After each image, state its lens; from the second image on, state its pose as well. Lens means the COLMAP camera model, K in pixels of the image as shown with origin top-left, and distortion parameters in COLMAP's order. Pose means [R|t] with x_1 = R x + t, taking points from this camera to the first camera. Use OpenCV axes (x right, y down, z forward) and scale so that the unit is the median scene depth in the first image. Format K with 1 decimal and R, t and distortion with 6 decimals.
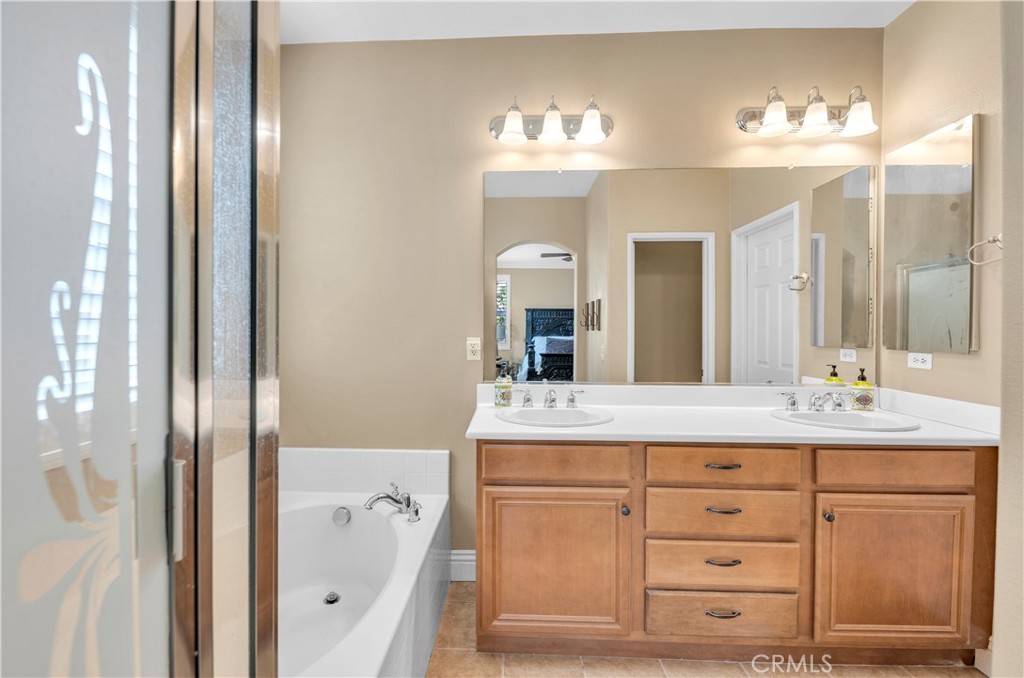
lens RADIAL K [[431.2, 0, 512.0], [0, 431.2, 339.0], [0, 0, 1]] dist [-0.000151, -0.000100]
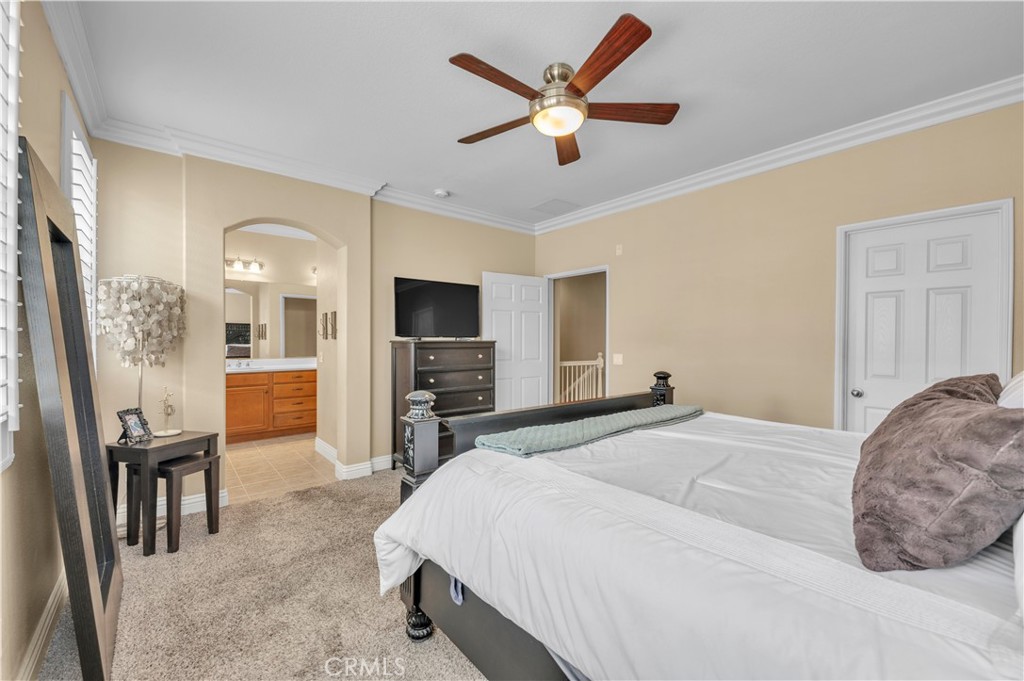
lens RADIAL K [[409.6, 0, 512.0], [0, 409.6, 340.5], [0, 0, 1]] dist [0.000183, -0.000425]
pose [[0.760930, -0.009147, 0.648770, -0.130506], [0.019629, 0.999767, -0.008927, 0.018958], [-0.648537, 0.019527, 0.760932, -0.997535]]
